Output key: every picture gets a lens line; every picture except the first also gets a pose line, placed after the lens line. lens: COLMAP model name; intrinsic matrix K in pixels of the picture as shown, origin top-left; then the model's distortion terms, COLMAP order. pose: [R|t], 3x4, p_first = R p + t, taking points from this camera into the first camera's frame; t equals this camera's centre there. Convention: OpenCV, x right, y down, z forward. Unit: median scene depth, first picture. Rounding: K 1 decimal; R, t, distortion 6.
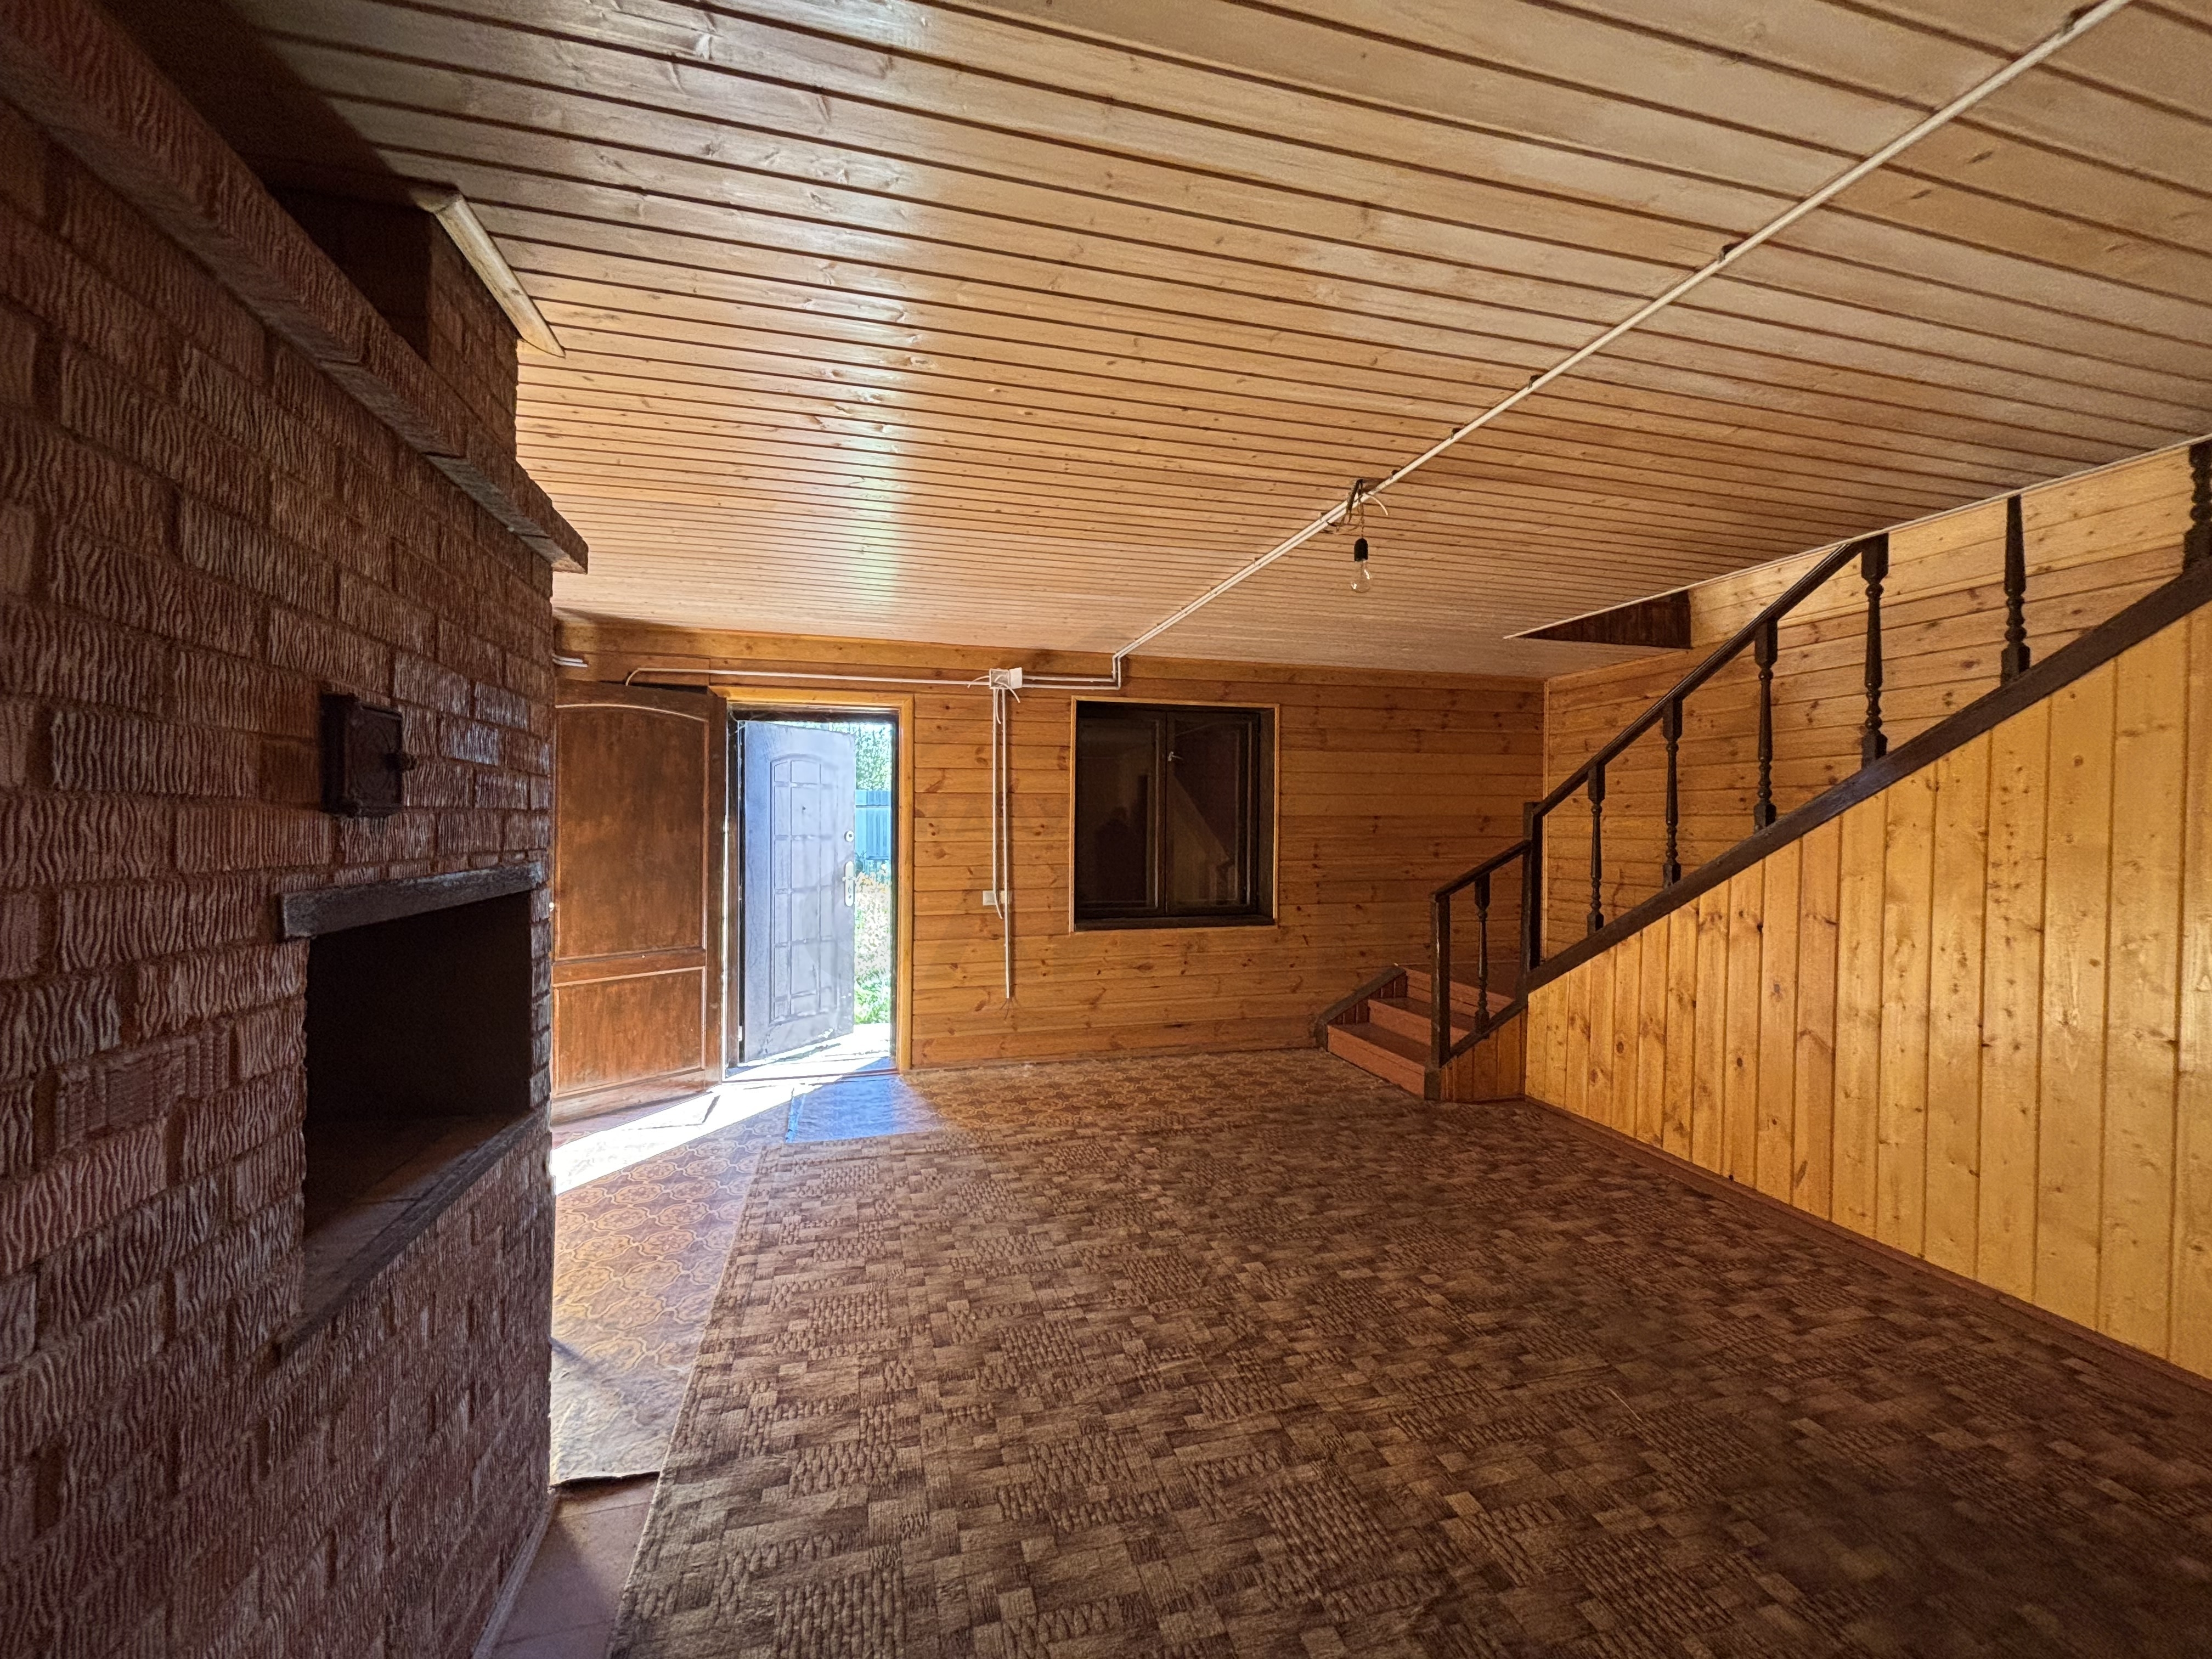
lens RADIAL K [[891.4, 0, 1103.4], [0, 891.4, 827.5], [0, 0, 1]] dist [0.001947, -0.000588]
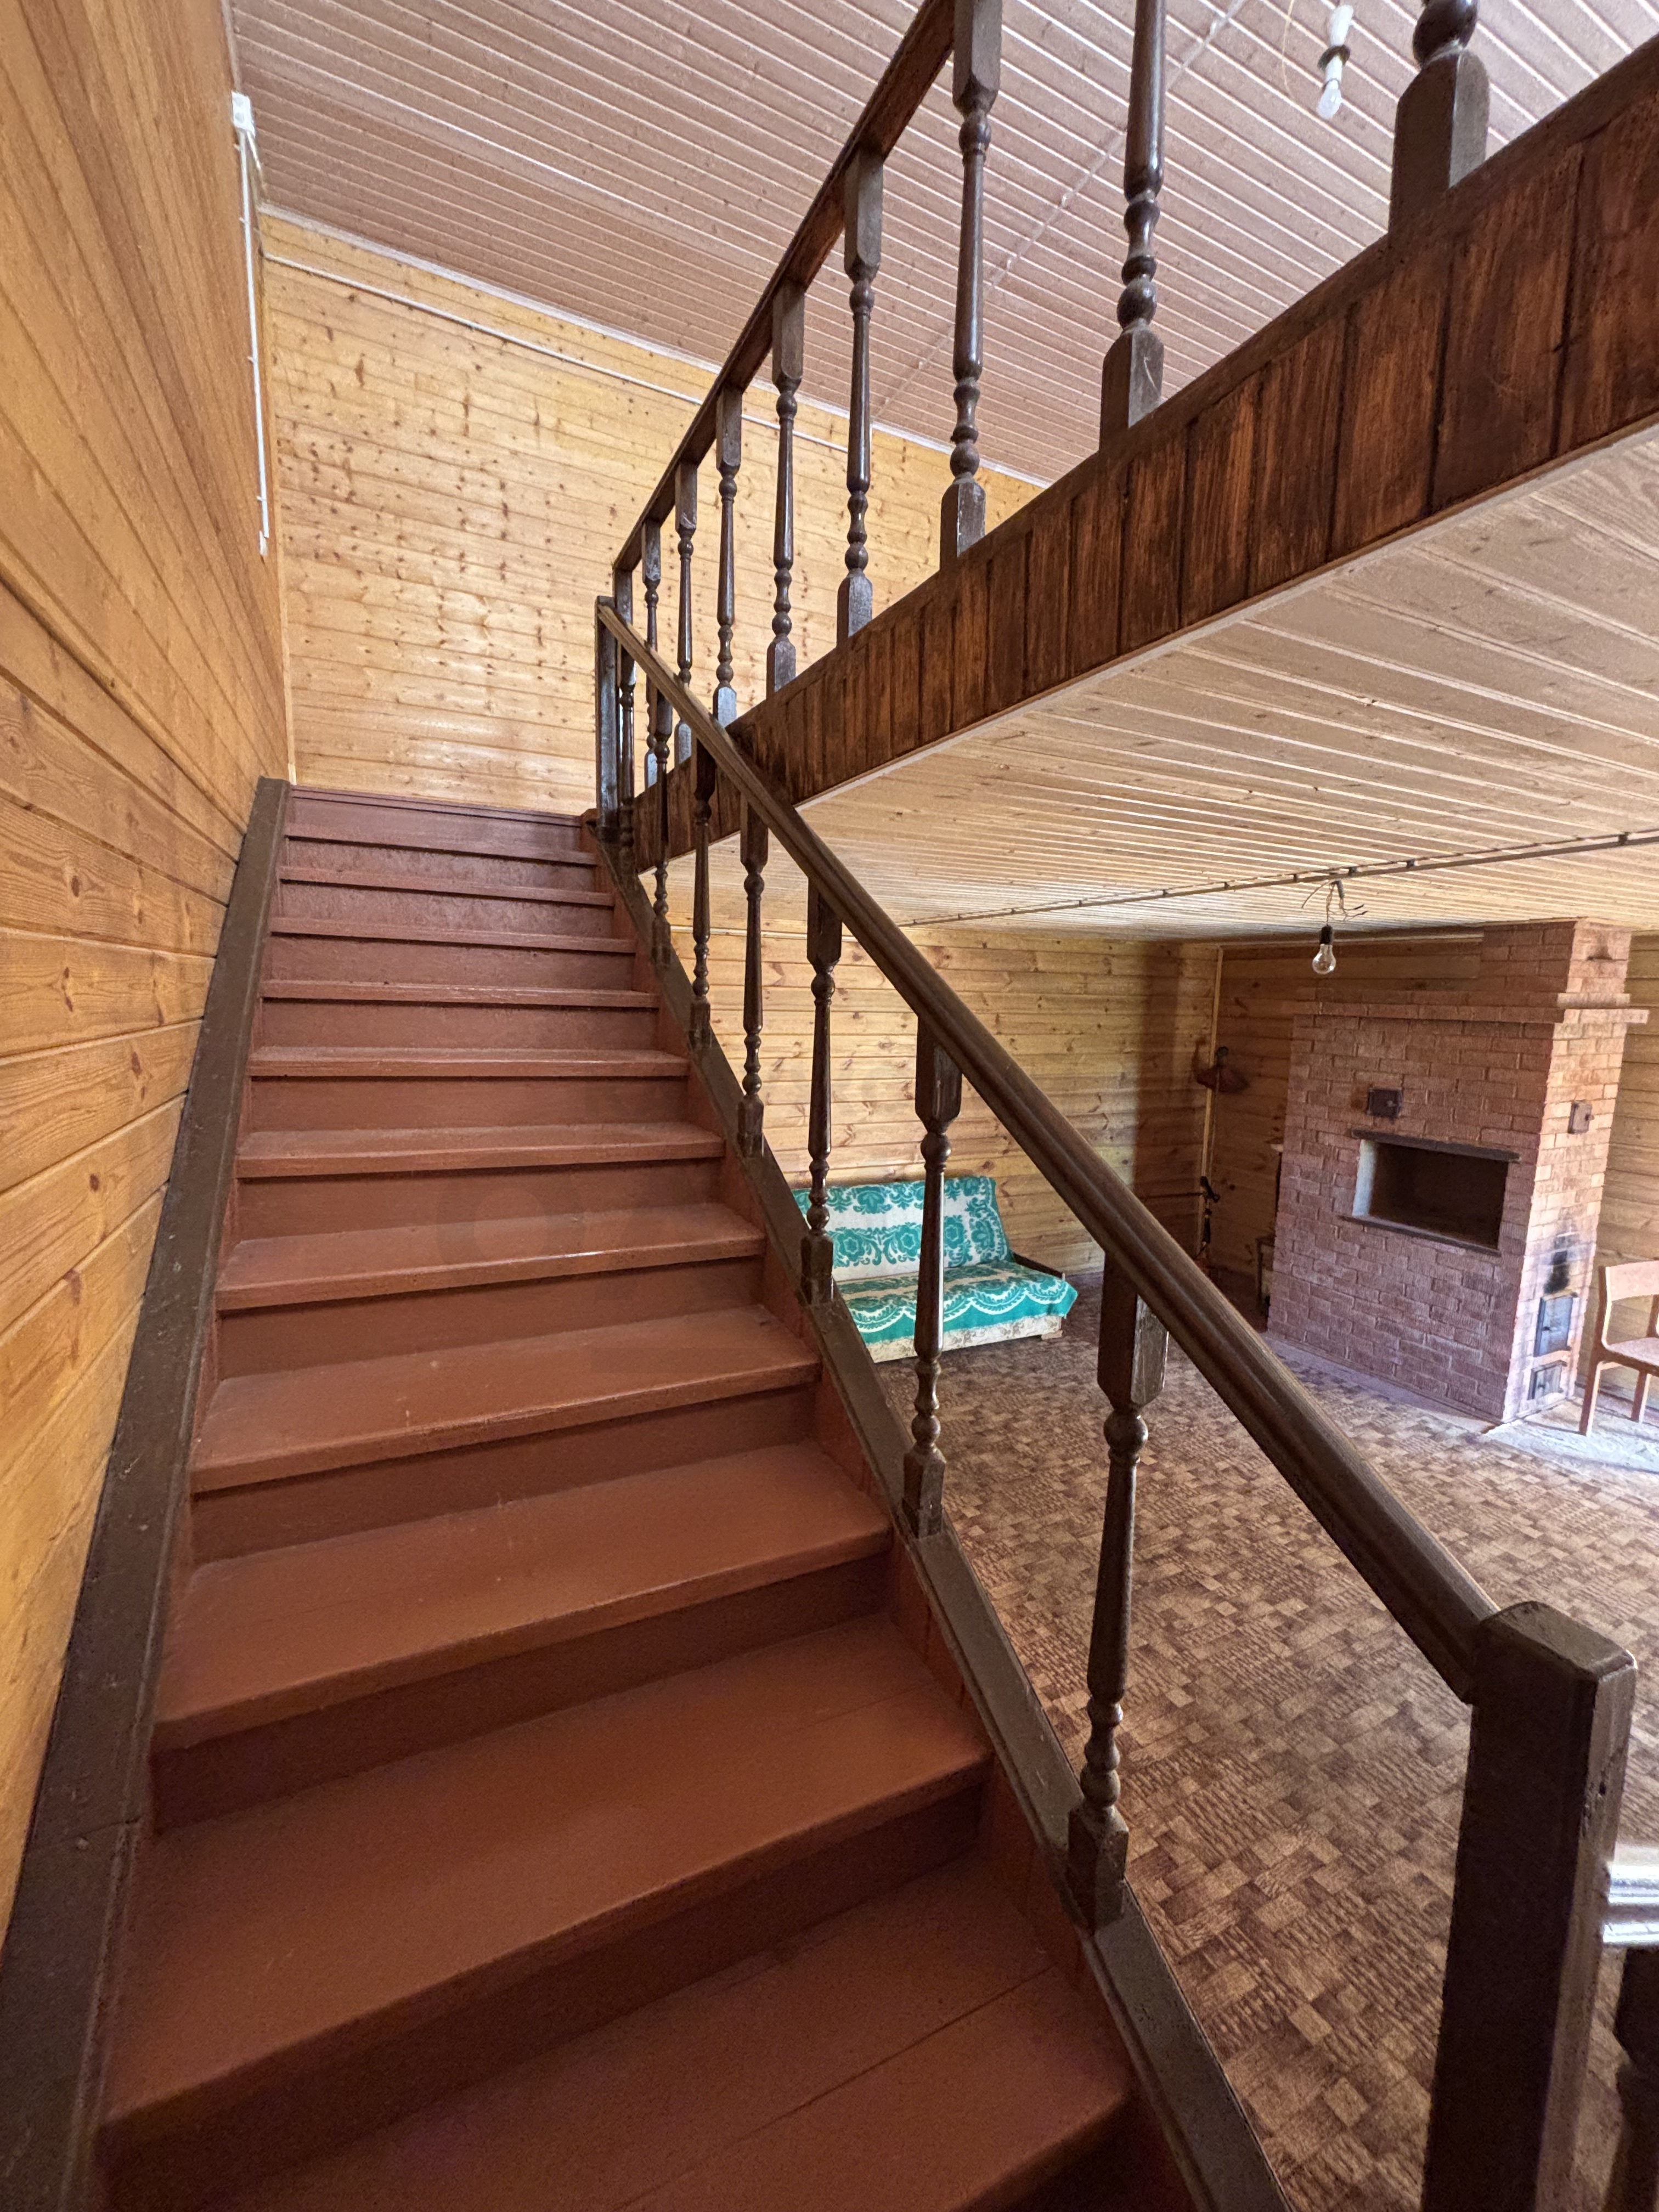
lens RADIAL K [[891.4, 0, 829.8], [0, 891.4, 1110.4], [0, 0, 1]] dist [0.001947, -0.000588]
pose [[-0.979576, -0.003427, -0.201046, 1.237800], [-0.030355, 0.990916, 0.131013, -0.246876], [0.198770, 0.134440, -0.970781, 2.202214]]
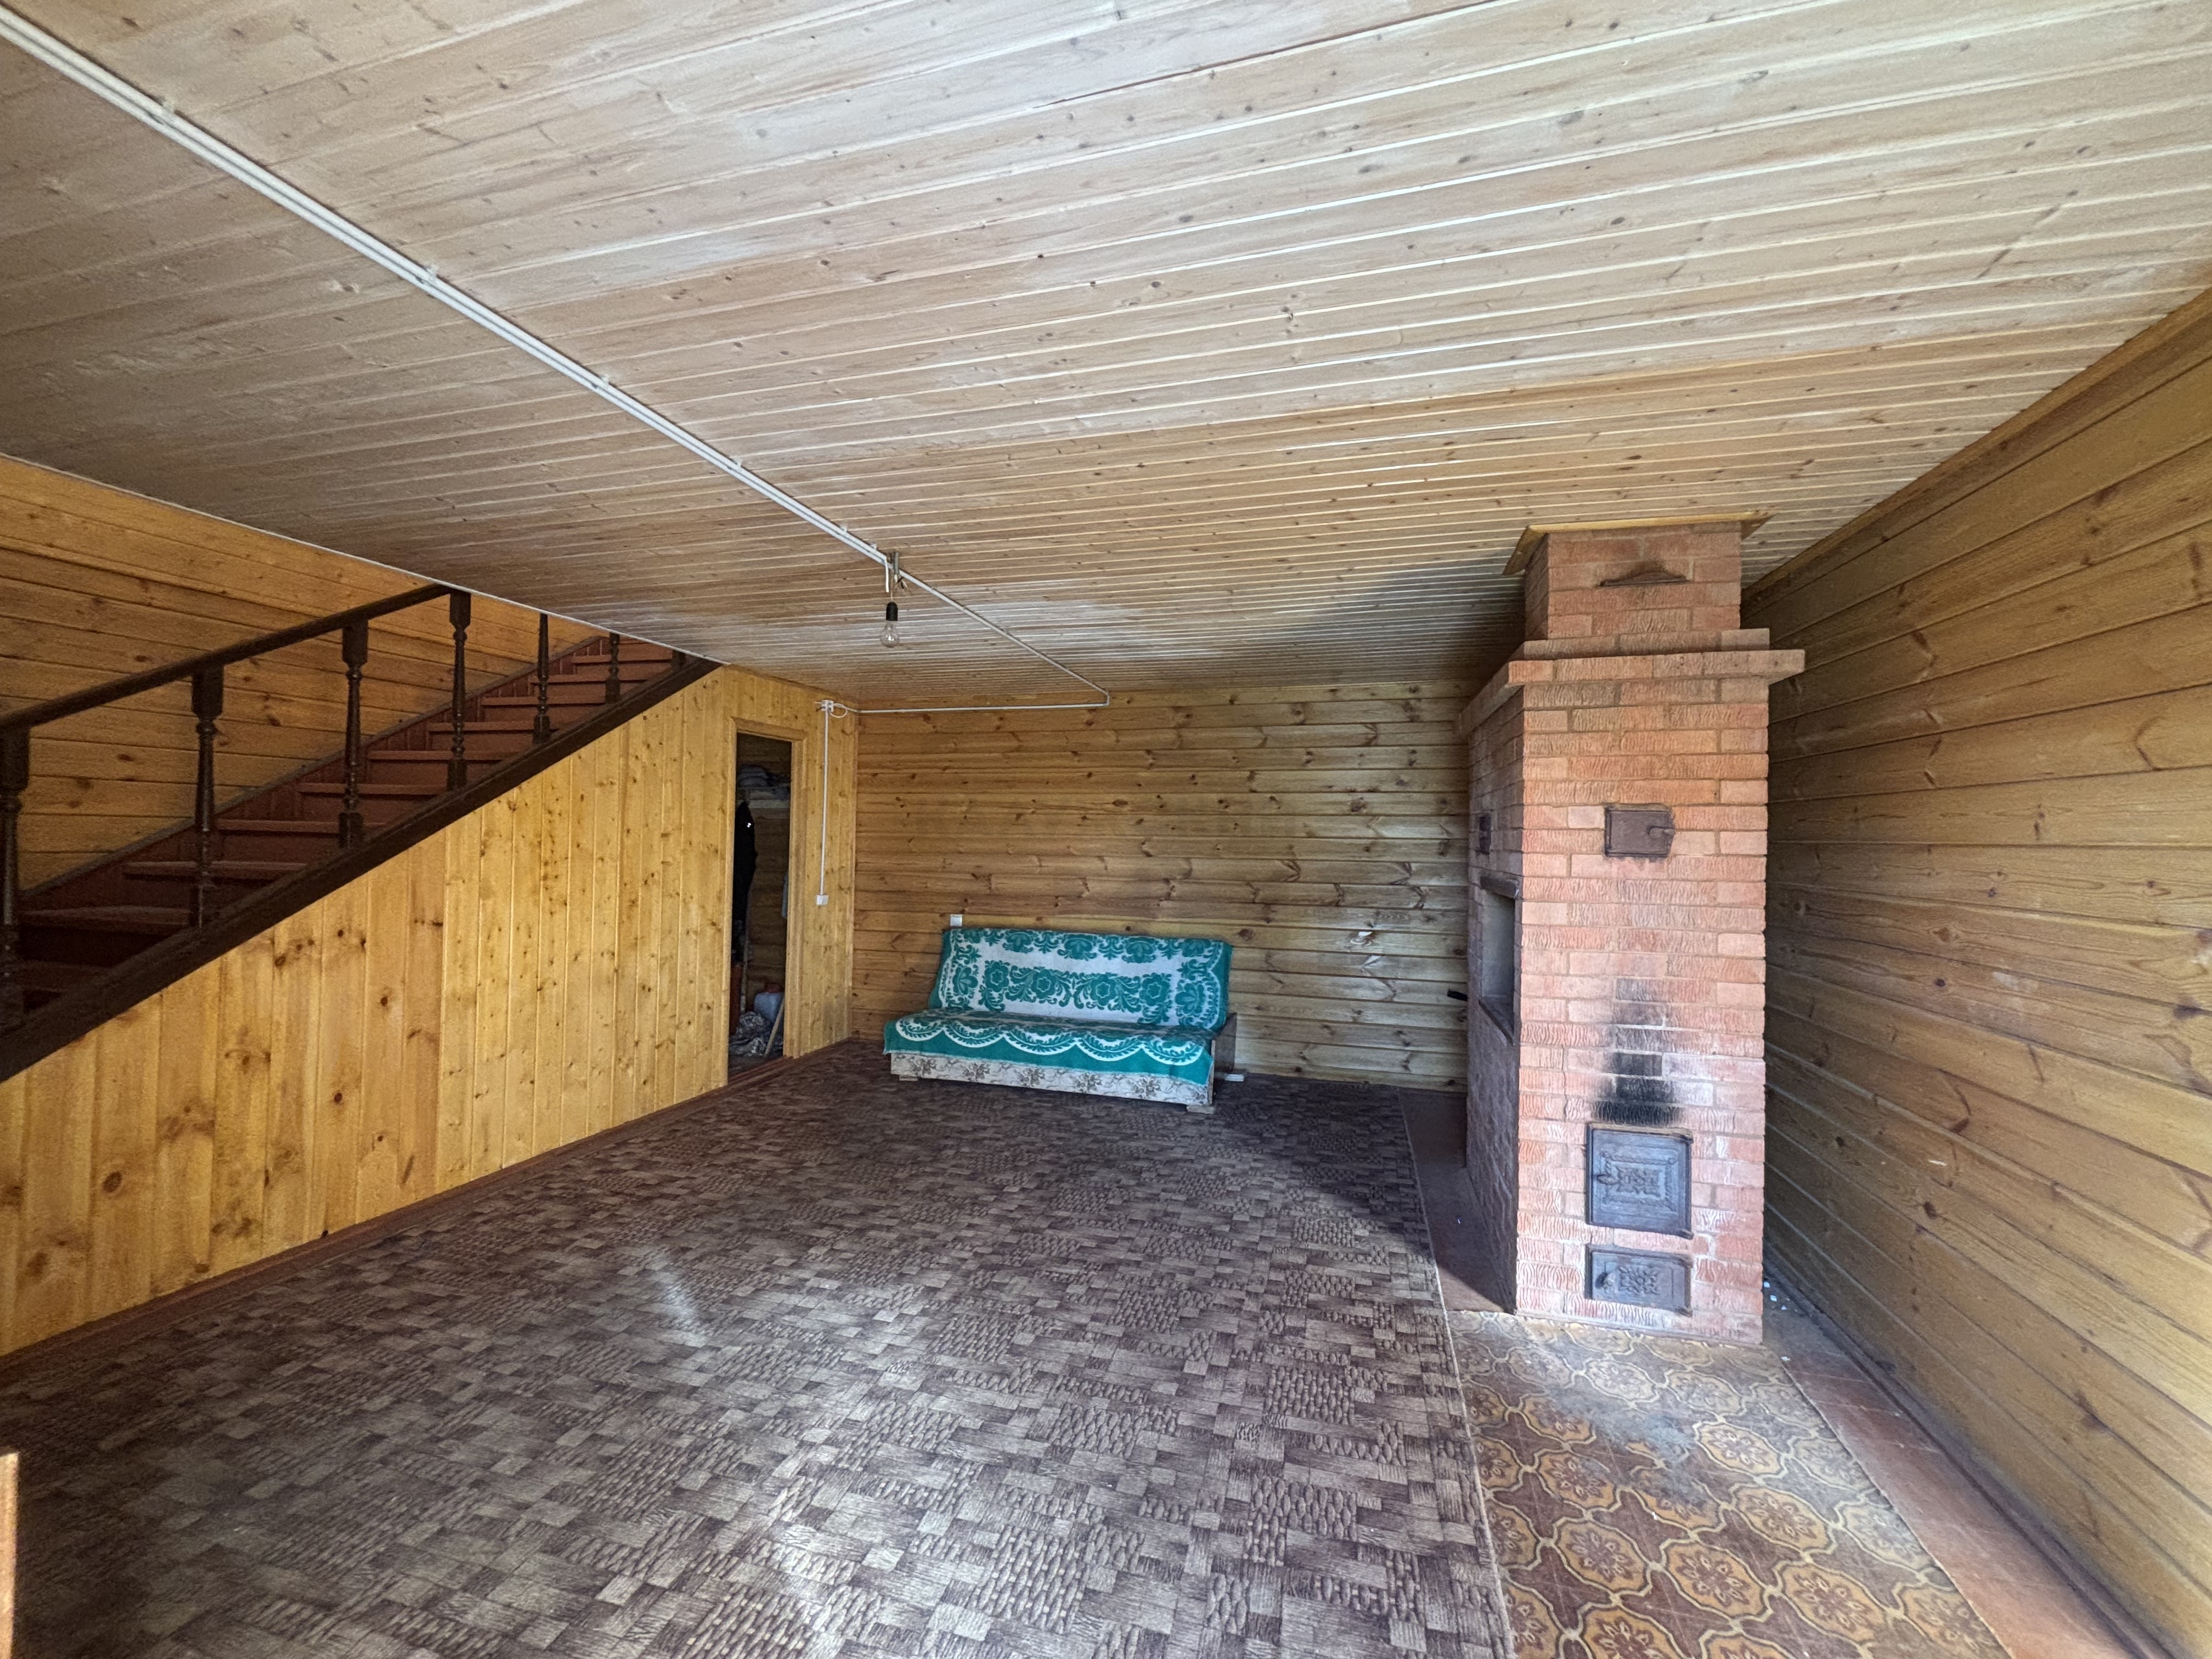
lens RADIAL K [[891.4, 0, 1100.5], [0, 891.4, 827.9], [0, 0, 1]] dist [0.001947, -0.000588]
pose [[-0.856485, -0.012317, 0.516025, -0.613314], [-0.017955, 0.999821, -0.005937, -0.027536], [-0.515859, -0.014350, -0.856553, 2.061133]]
